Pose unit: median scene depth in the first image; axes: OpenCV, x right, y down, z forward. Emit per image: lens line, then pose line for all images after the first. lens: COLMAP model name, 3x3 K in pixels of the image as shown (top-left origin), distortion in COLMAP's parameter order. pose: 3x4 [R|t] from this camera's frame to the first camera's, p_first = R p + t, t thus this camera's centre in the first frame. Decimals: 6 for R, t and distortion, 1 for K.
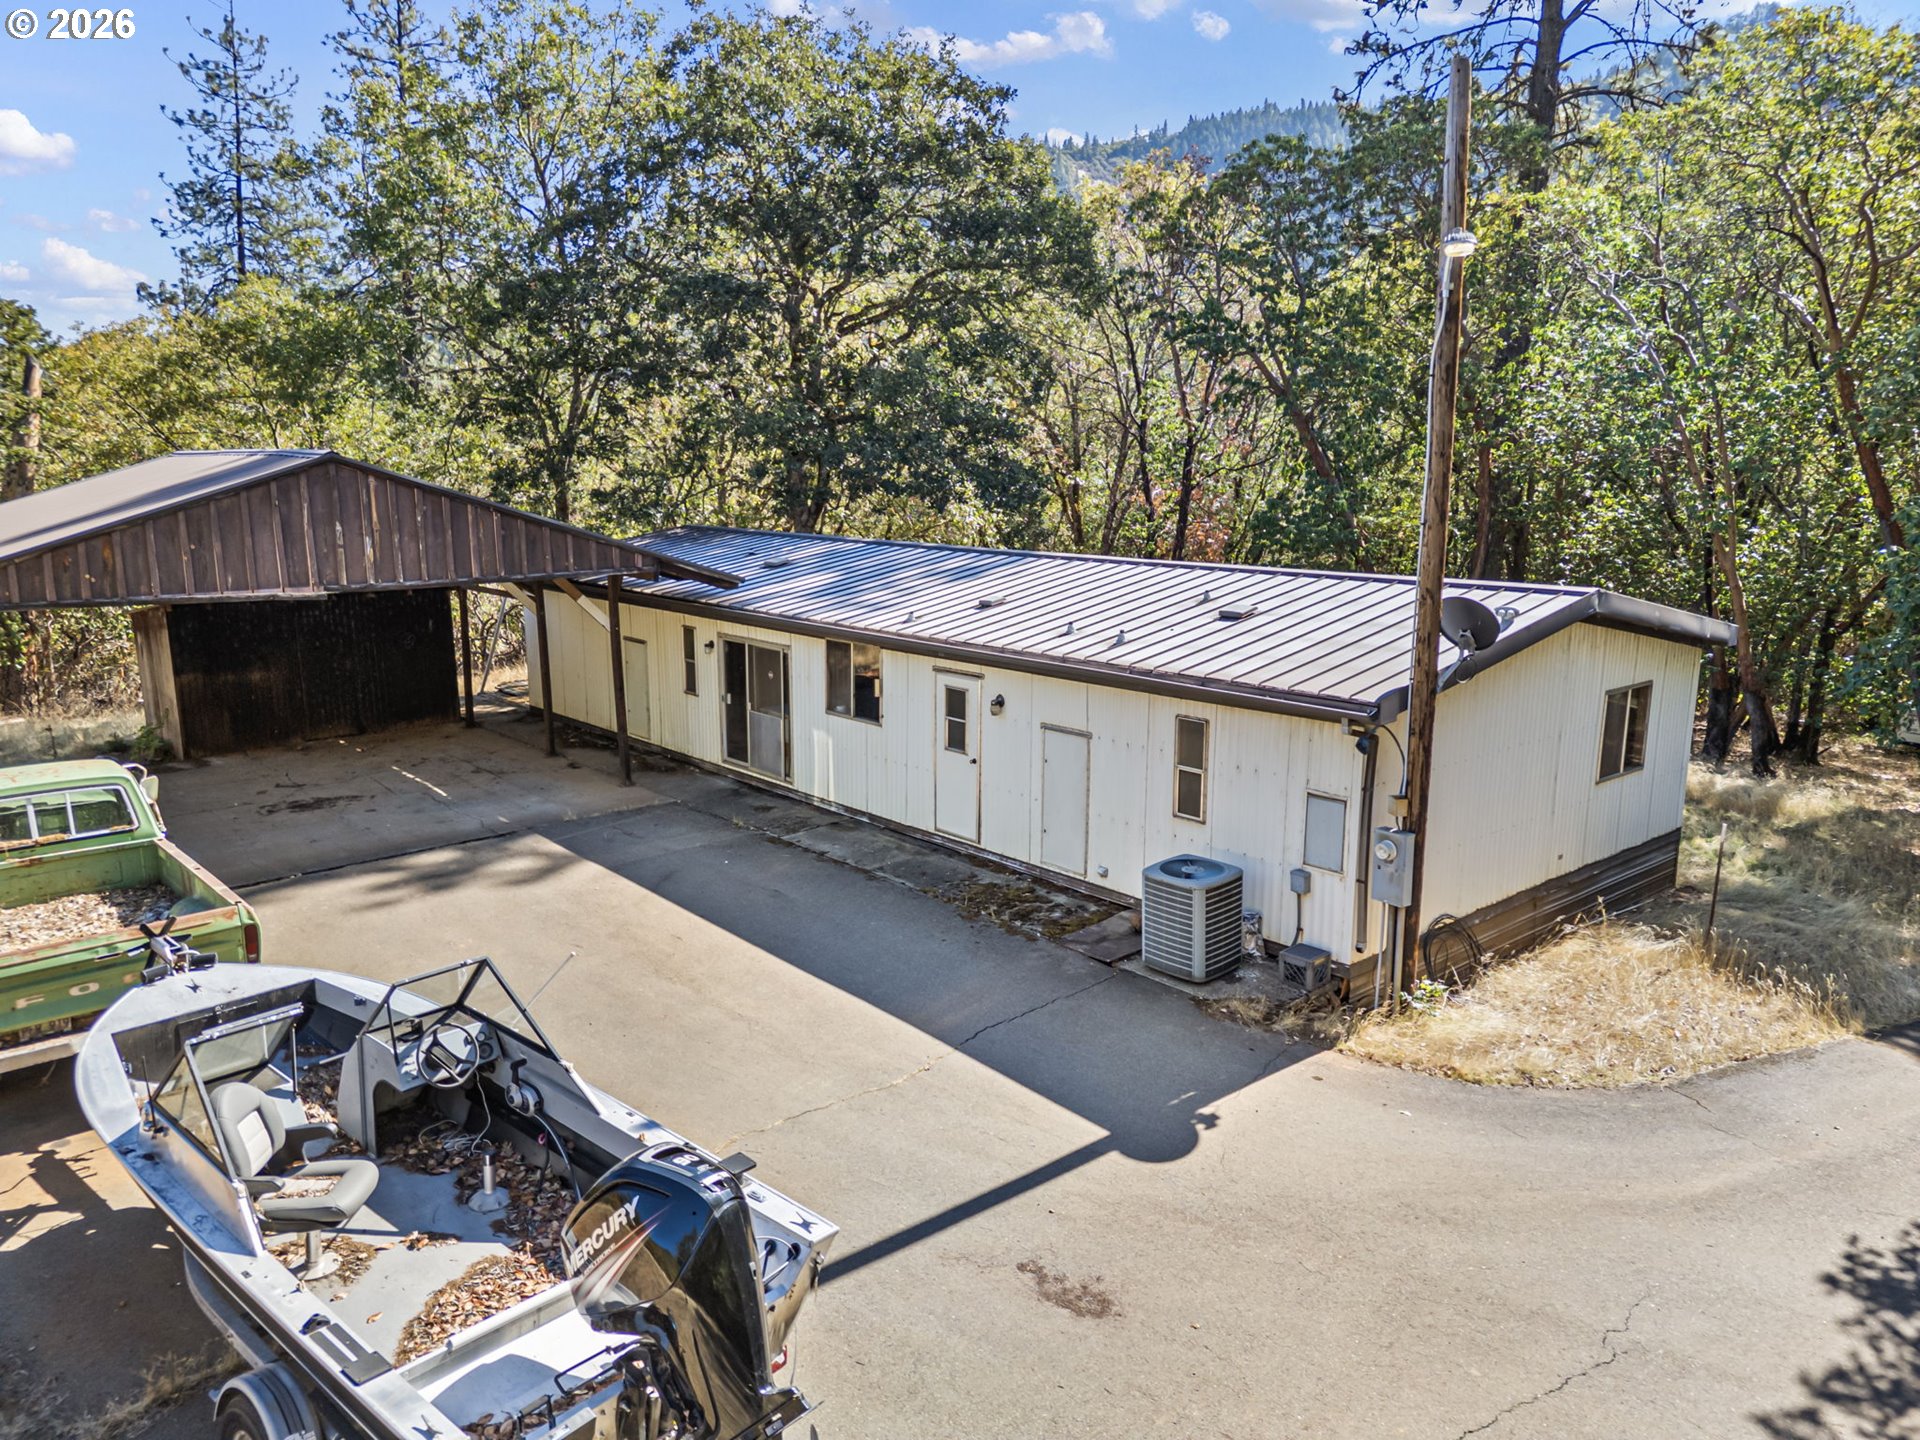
lens RADIAL K [[1337.9, 0, 960.0], [0, 1337.9, 720.0], [0, 0, 1]] dist [0.069512, -0.061543]
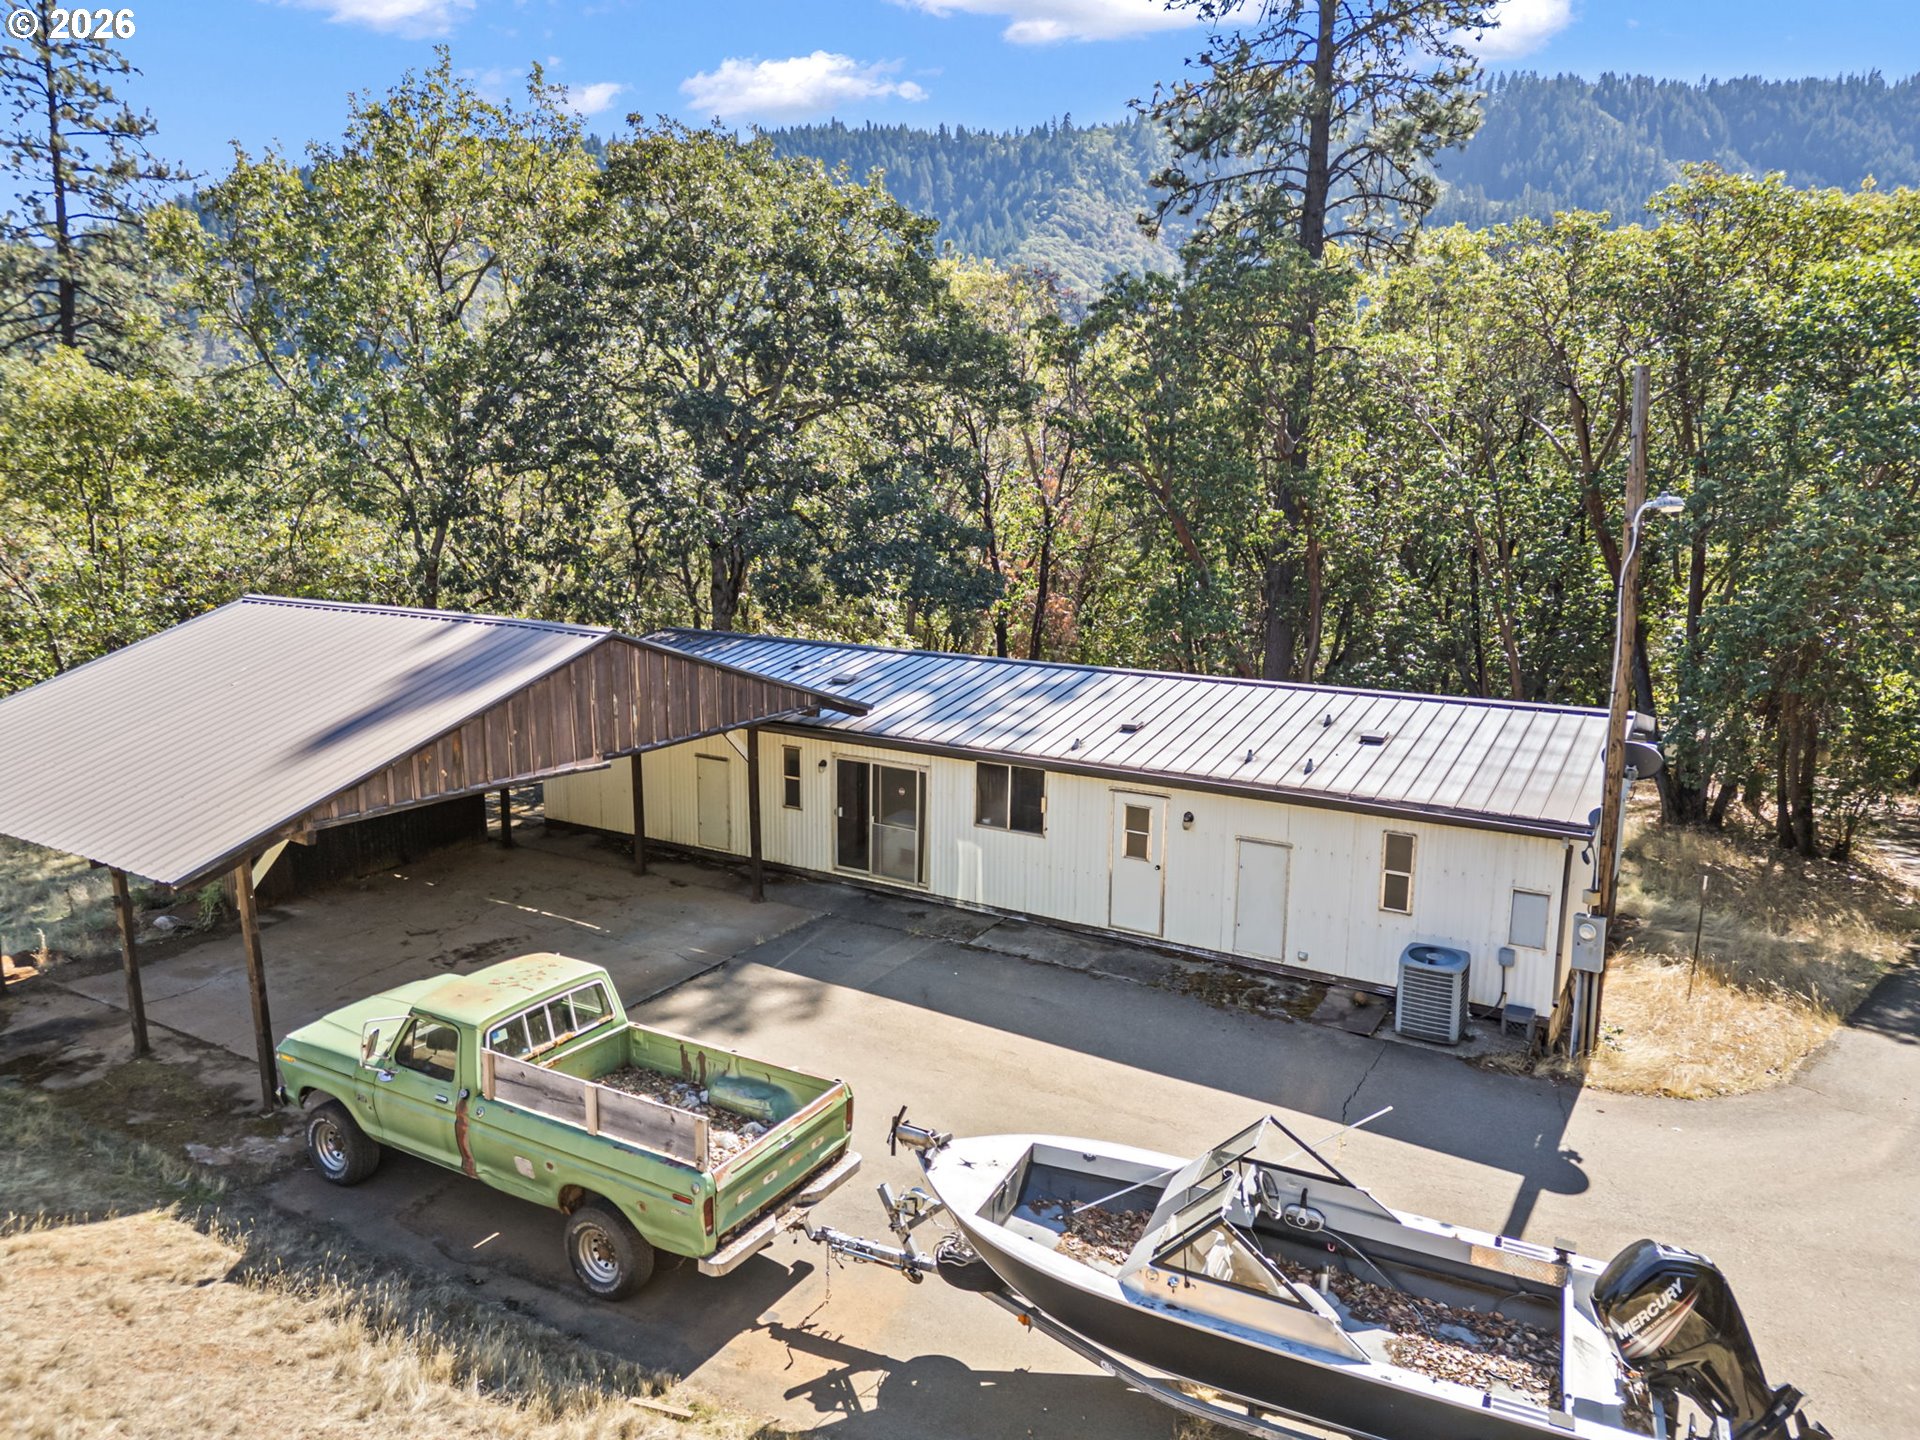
lens RADIAL K [[1337.9, 0, 960.0], [0, 1337.9, 720.0], [0, 0, 1]] dist [0.069512, -0.061543]
pose [[0.954908, -0.049144, 0.292805, -0.505583], [0.050729, 0.998710, 0.002181, -0.112924], [-0.292535, 0.012771, 0.956170, -0.084256]]
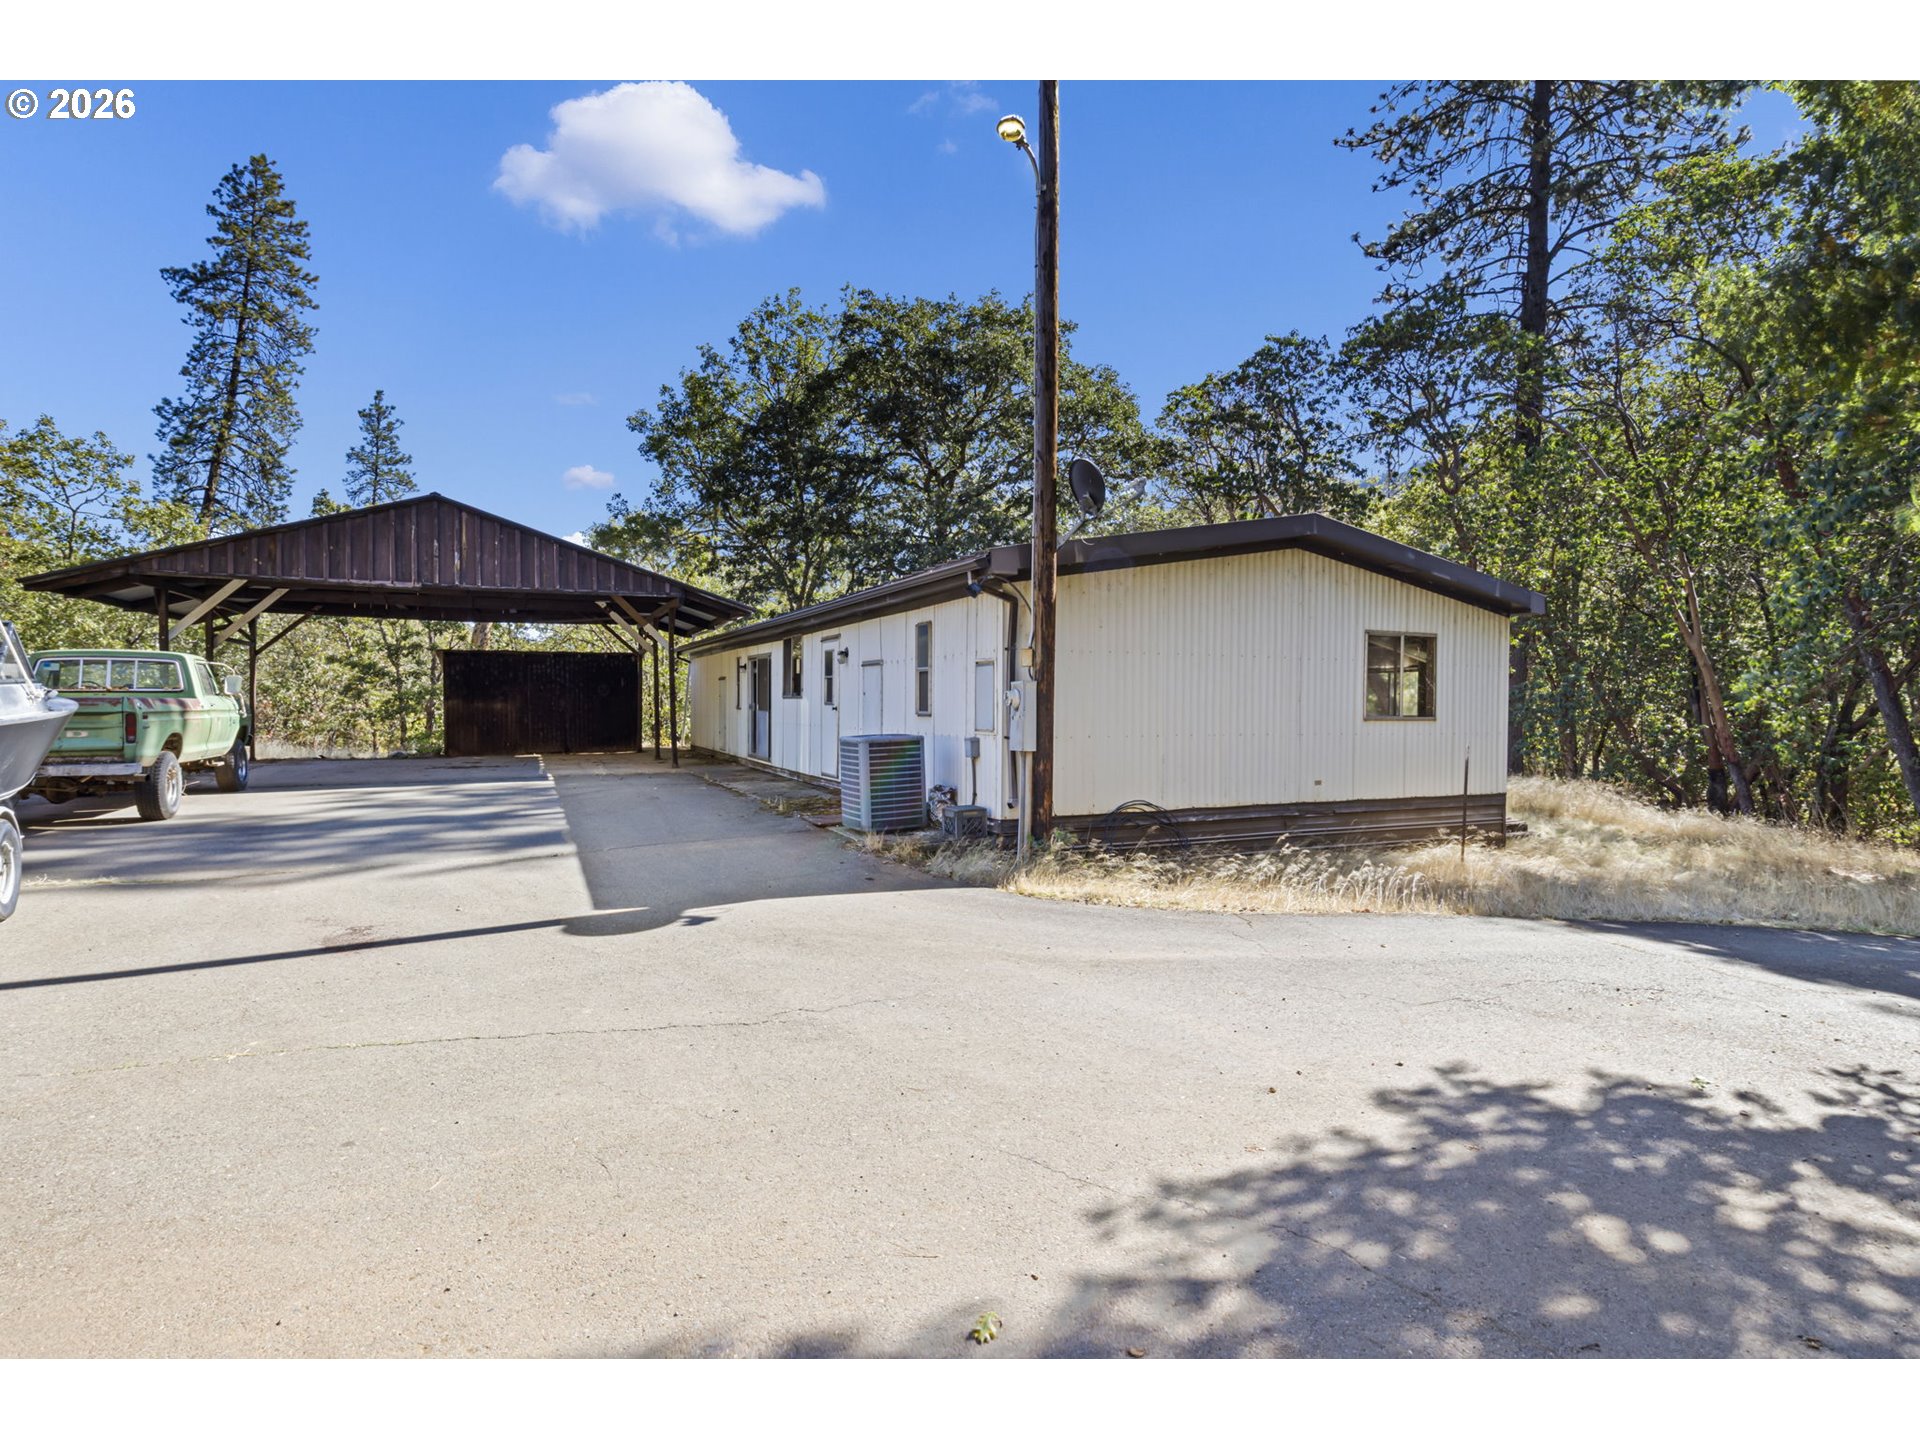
lens RADIAL K [[967.3, 0, 969.1], [0, 967.3, 697.9], [0, 0, 1]] dist [-0.002167, 0.000348]
pose [[0.961198, -0.000250, -0.275859, 0.375115], [-0.054134, 0.980385, -0.189512, 0.184352], [0.270496, 0.197092, 0.942331, 0.206843]]
